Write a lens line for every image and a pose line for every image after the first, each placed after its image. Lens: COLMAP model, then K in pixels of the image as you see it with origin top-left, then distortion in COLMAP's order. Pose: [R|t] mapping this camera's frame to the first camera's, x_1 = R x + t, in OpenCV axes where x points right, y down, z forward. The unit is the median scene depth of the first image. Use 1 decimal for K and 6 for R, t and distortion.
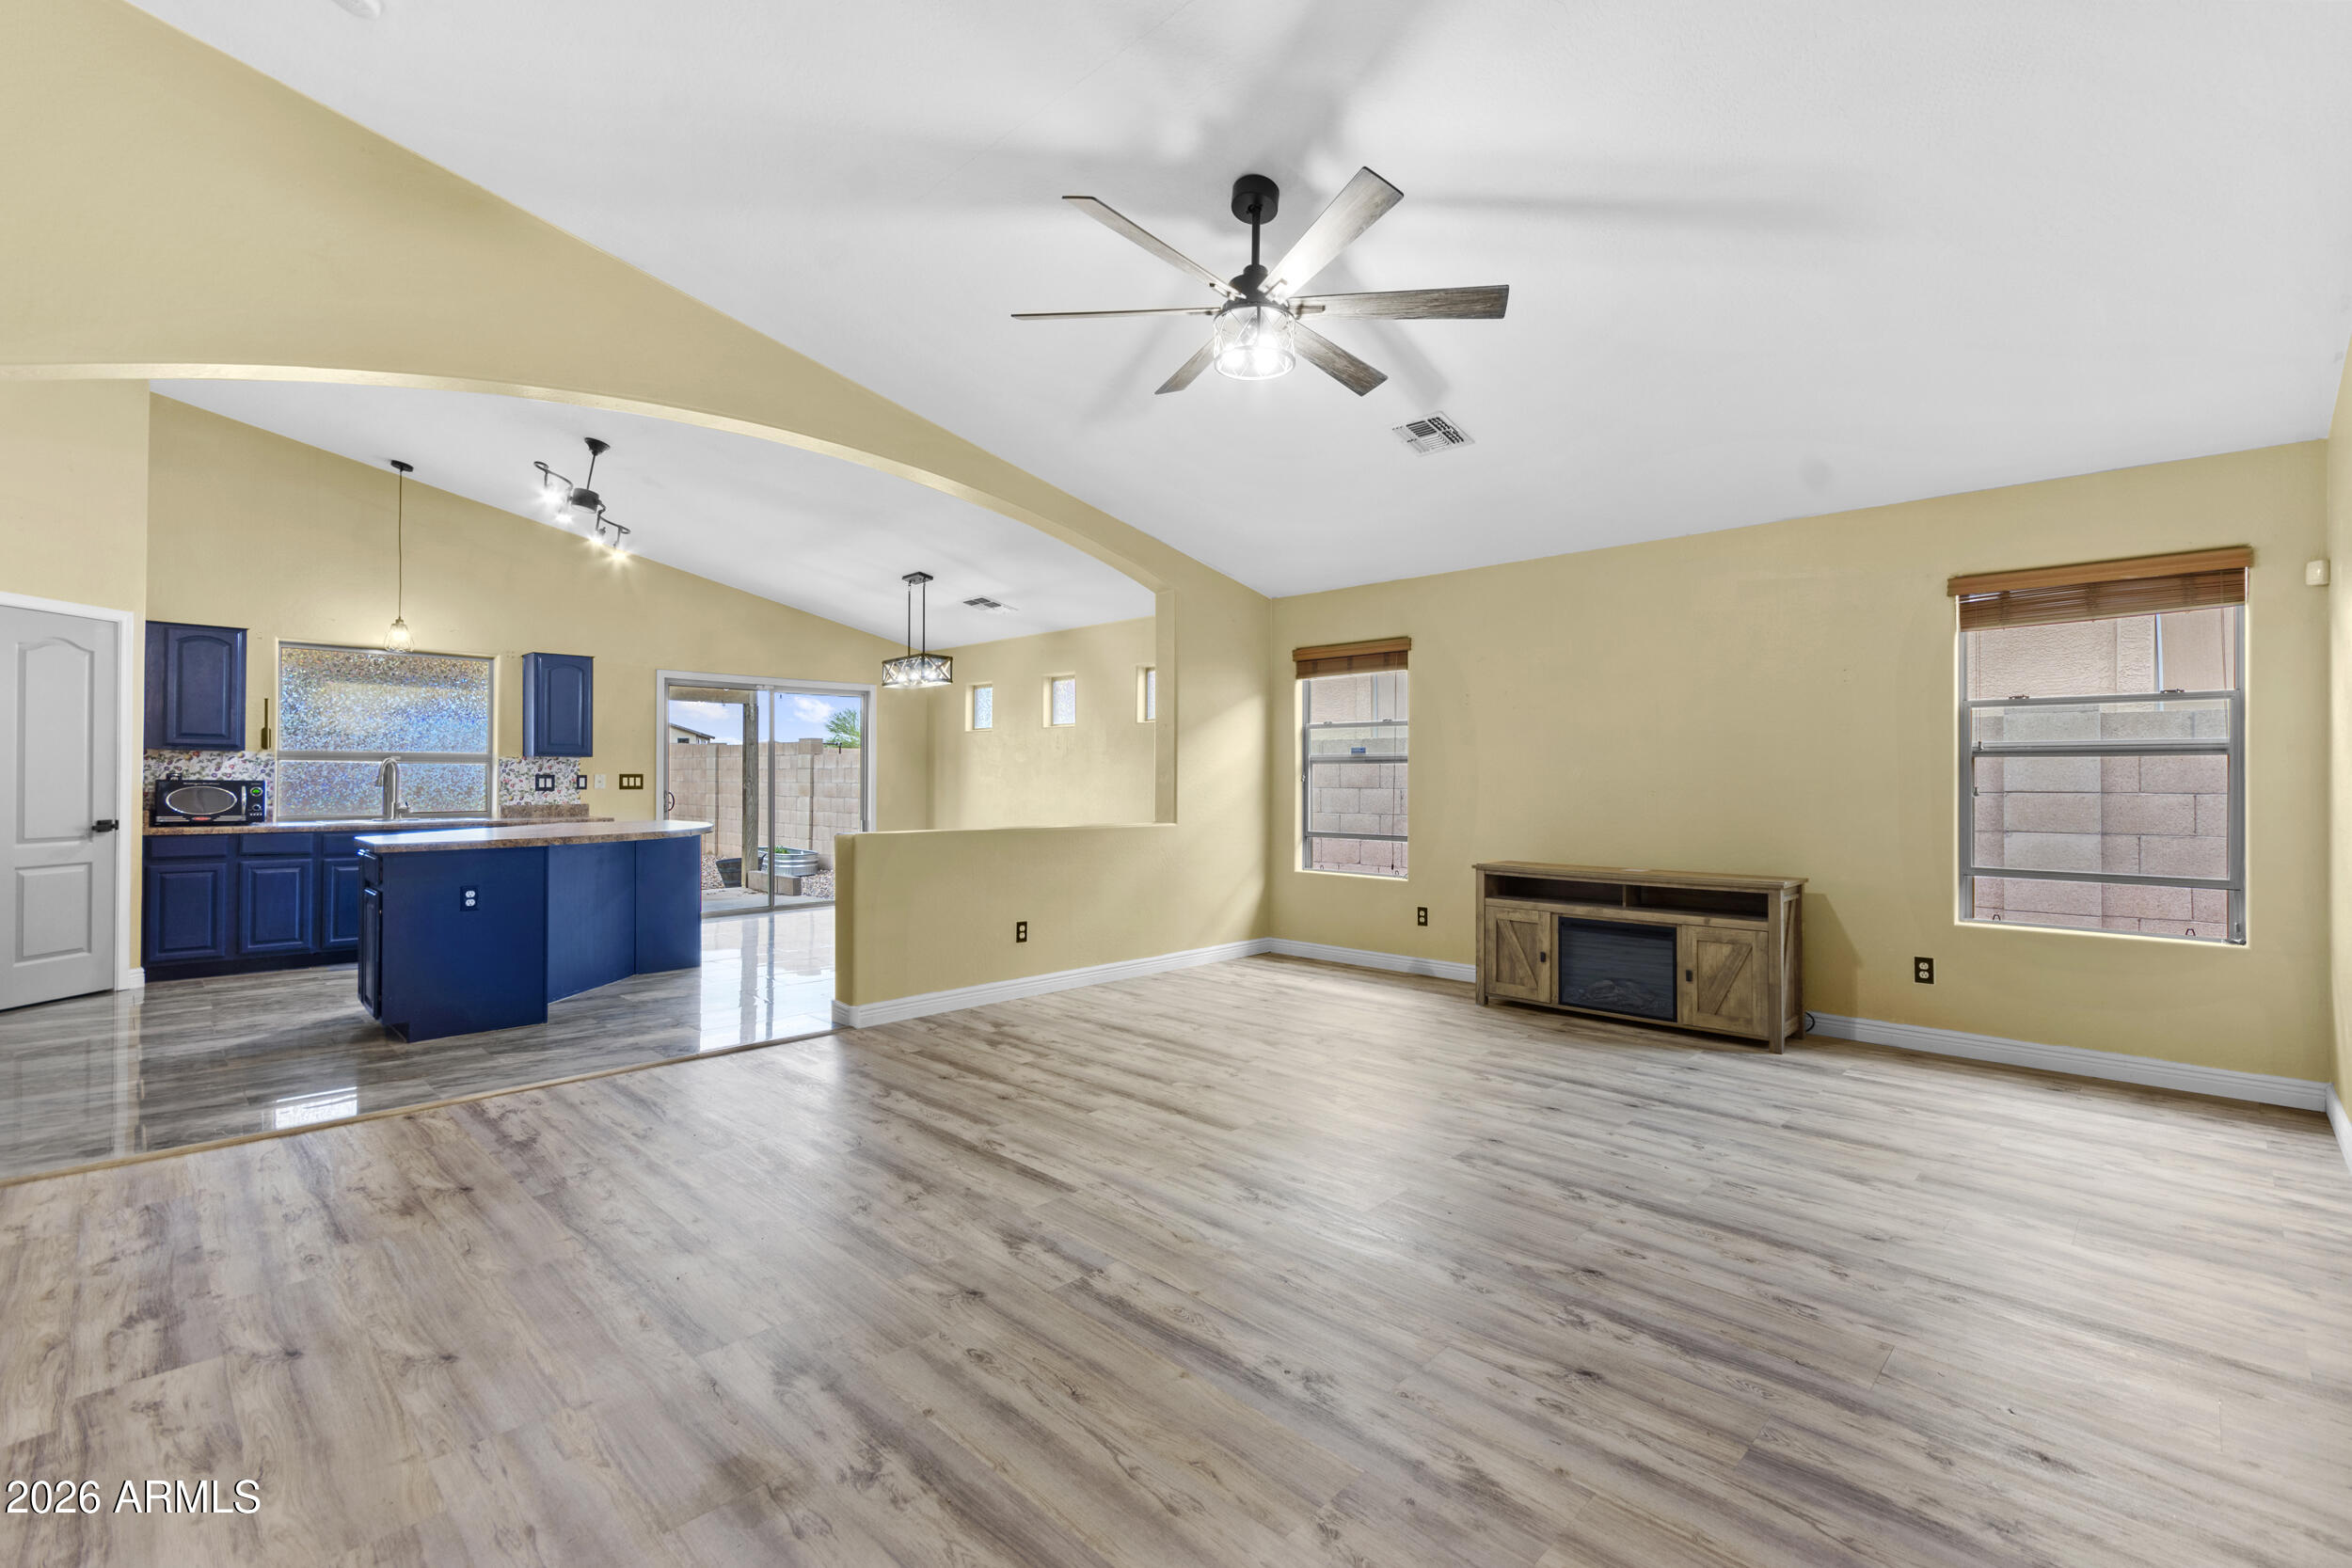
lens RADIAL K [[1036.0, 0, 1228.1], [0, 1036.0, 771.8], [0, 0, 1]] dist [0.009751, -0.006192]
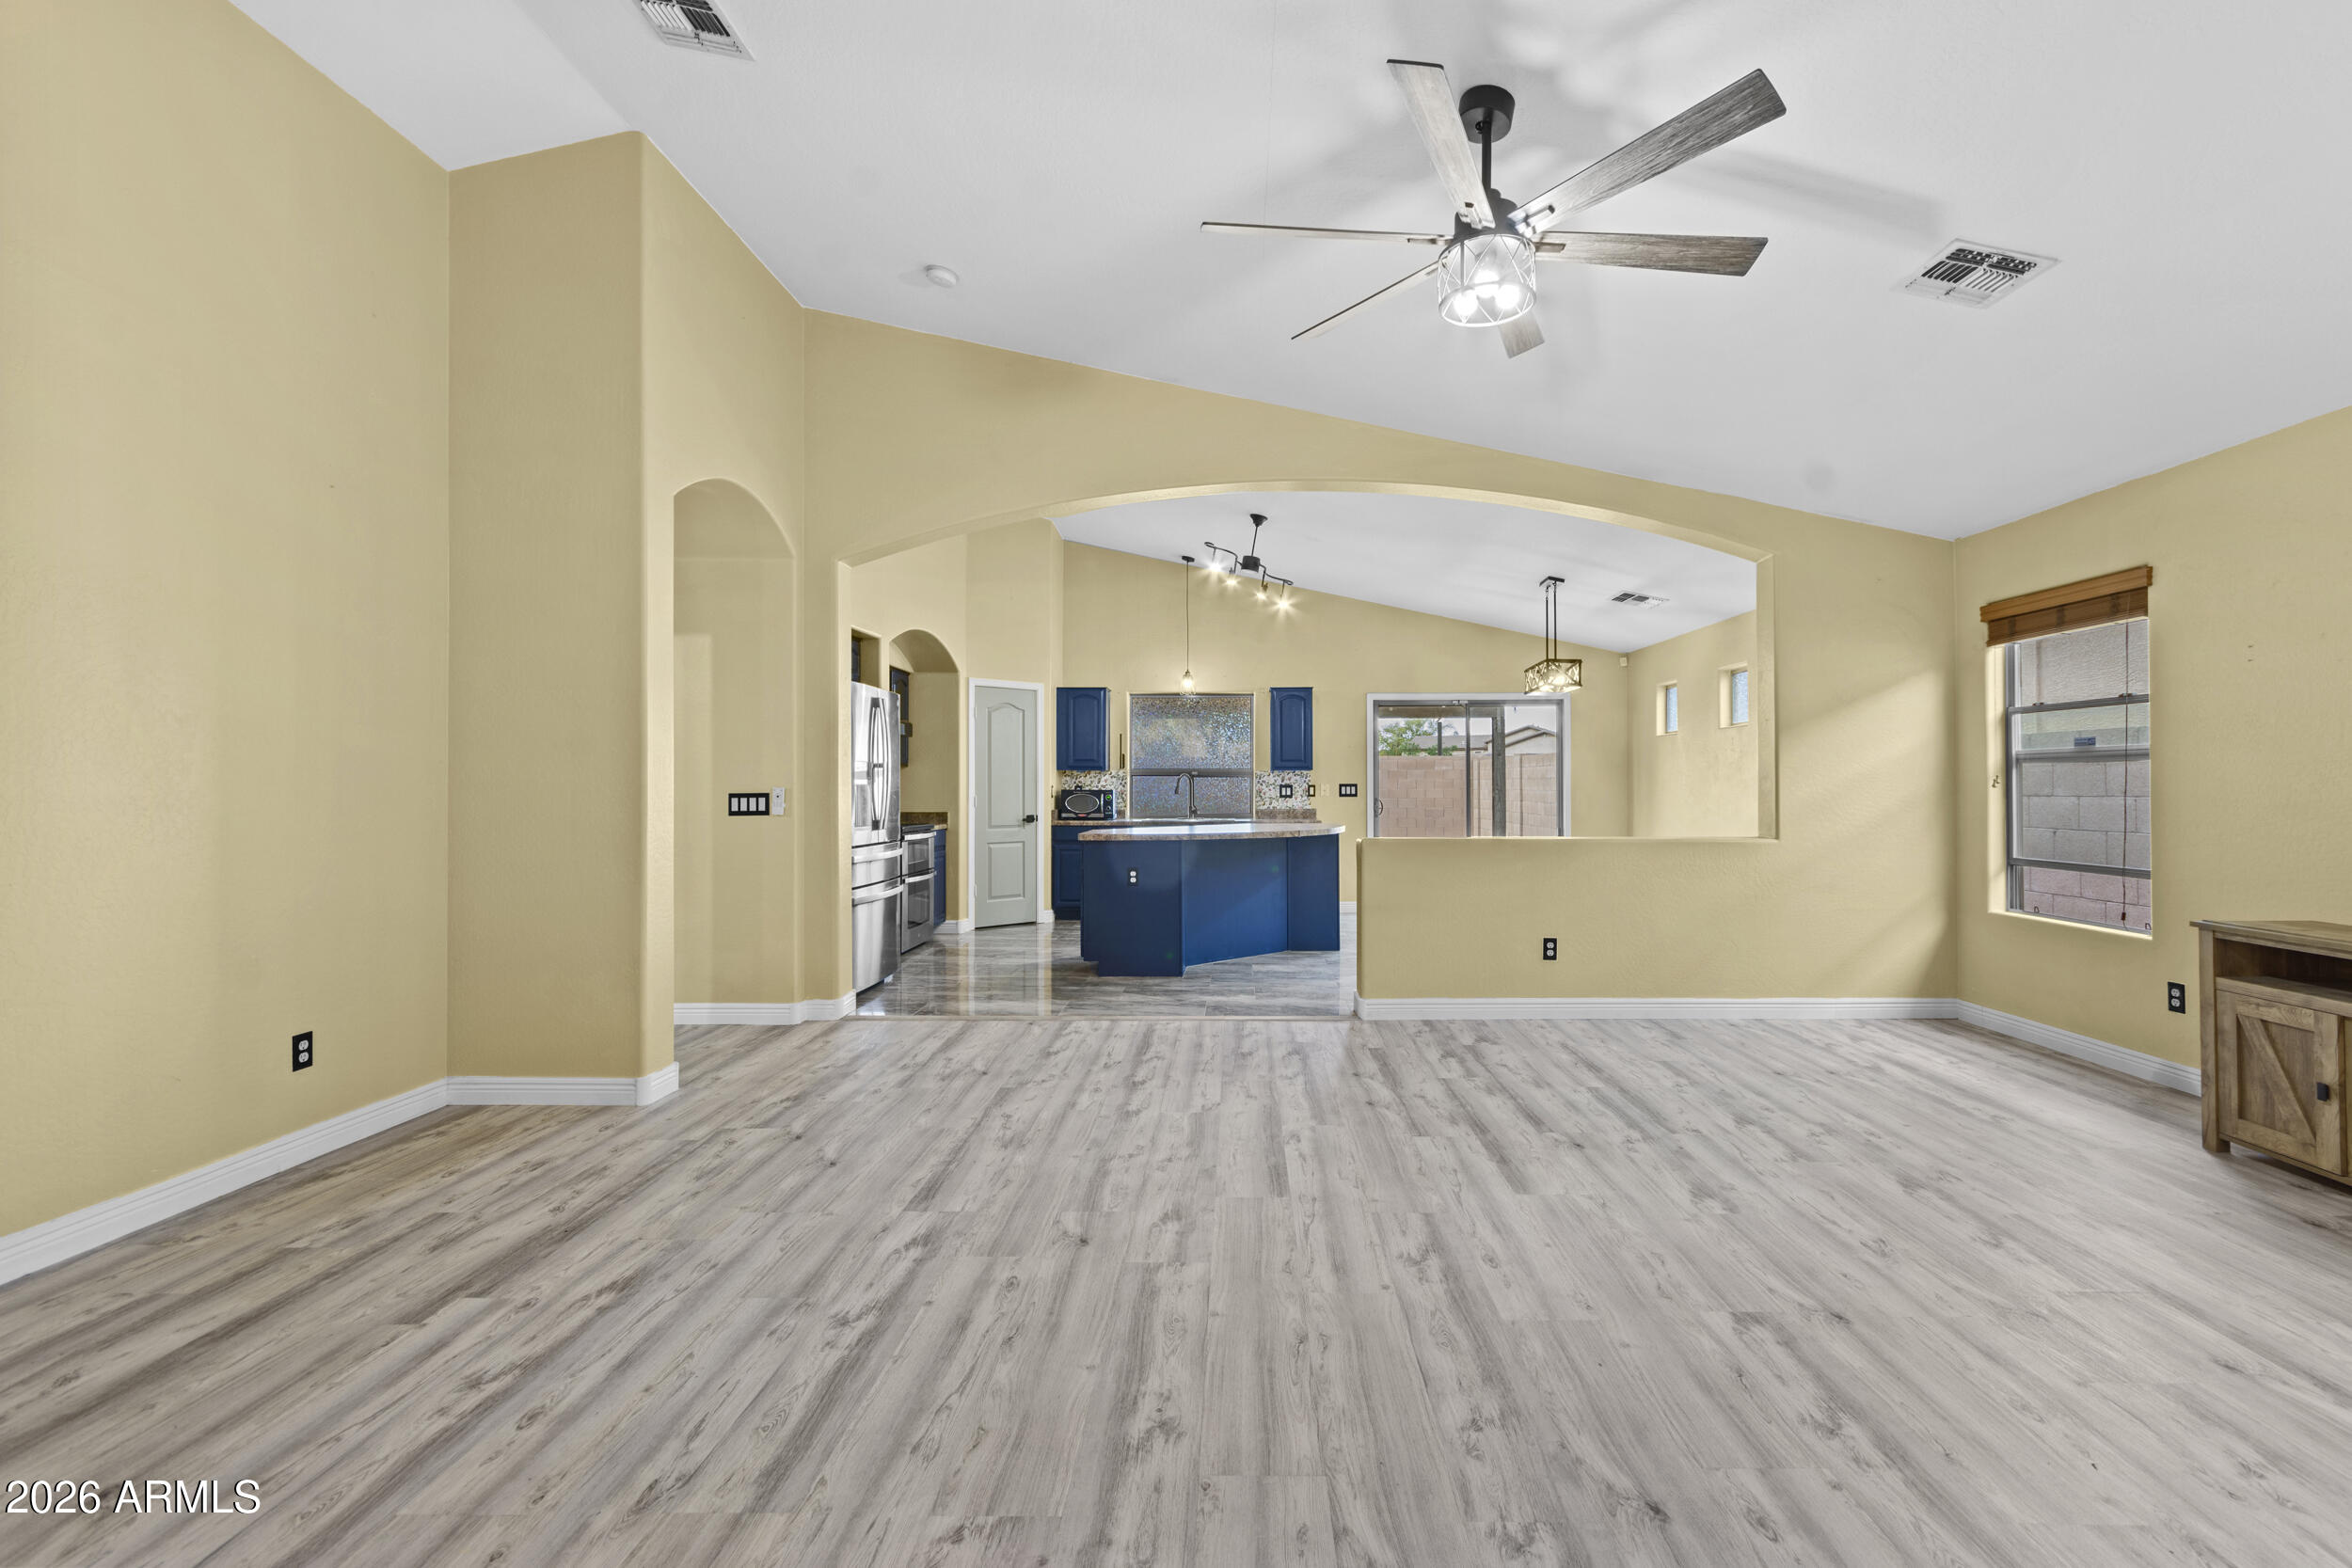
lens RADIAL K [[1033.0, 0, 1227.5], [0, 1033.0, 782.1], [0, 0, 1]] dist [0.001486, 0.001721]
pose [[0.674359, -0.008042, -0.738360, 0.303982], [0.010004, 0.999948, -0.001753, 0.001553], [0.738336, -0.006204, 0.674405, 0.155218]]
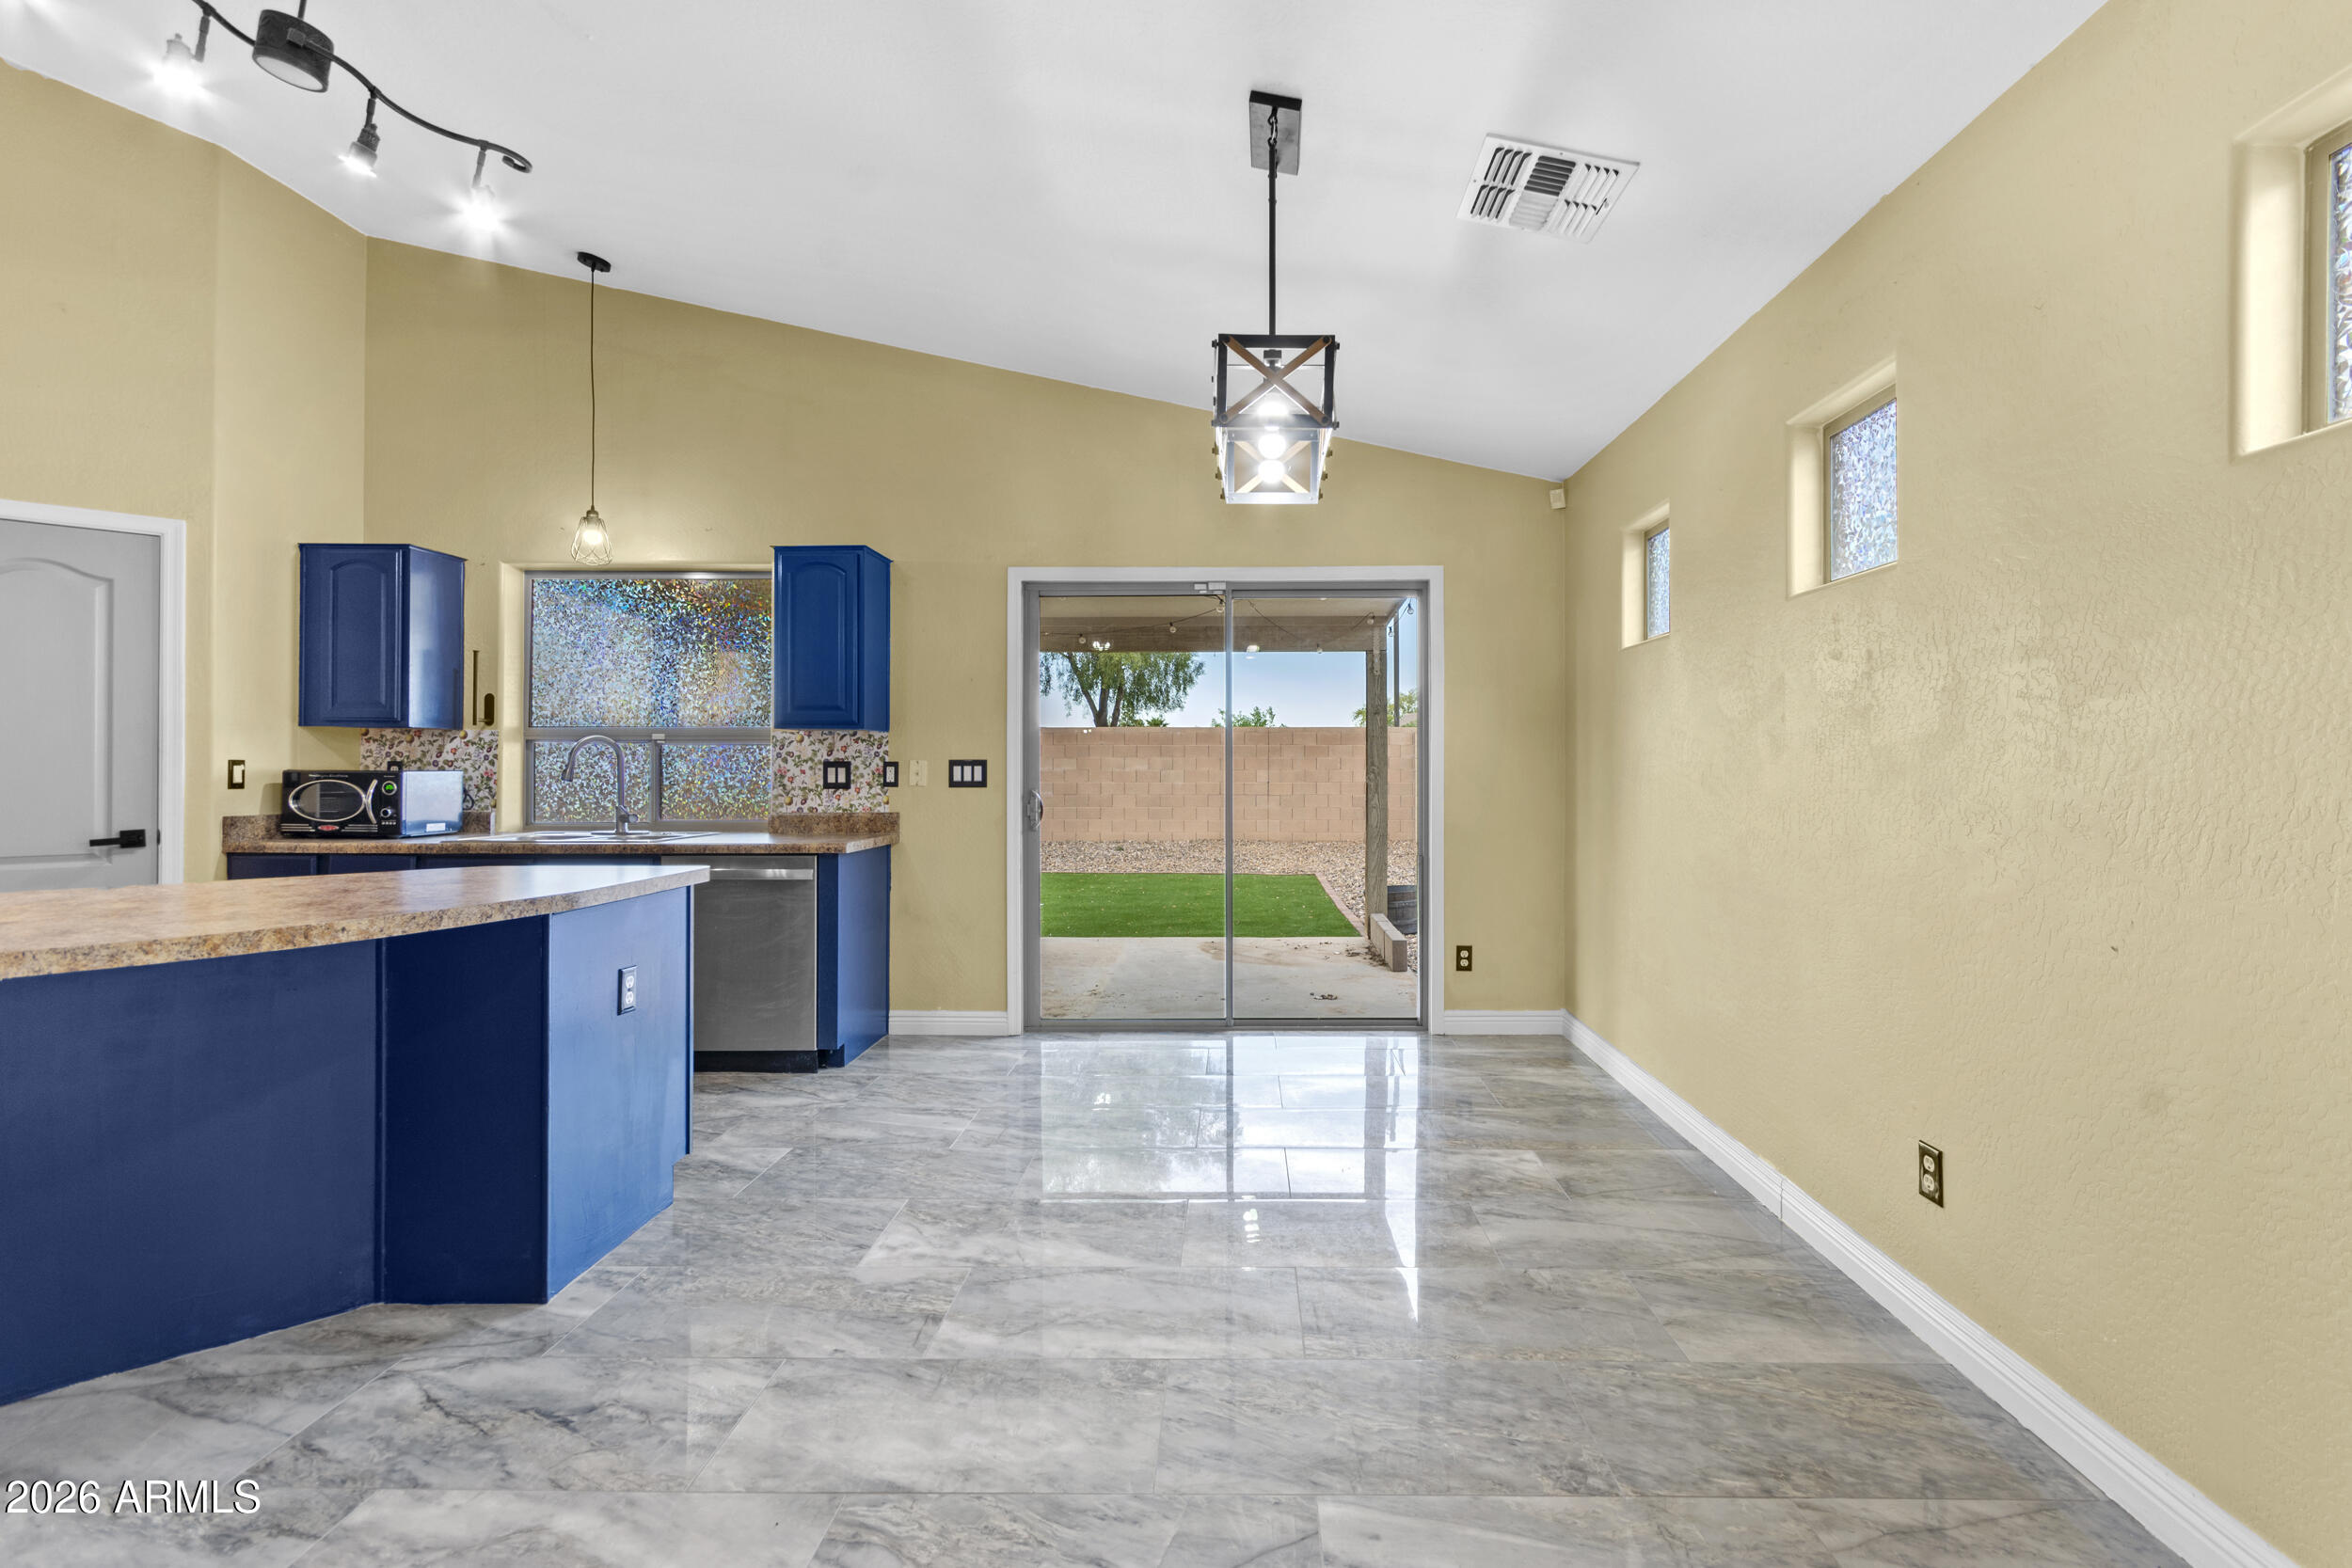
lens RADIAL K [[1045.8, 0, 1232.2], [0, 1045.8, 754.2], [0, 0, 1]] dist [0.000389, 0.000481]
pose [[0.675630, -0.007019, -0.737208, -0.104256], [0.005317, 0.999975, -0.004648, 0.003871], [0.737222, -0.000780, 0.675650, 1.090089]]
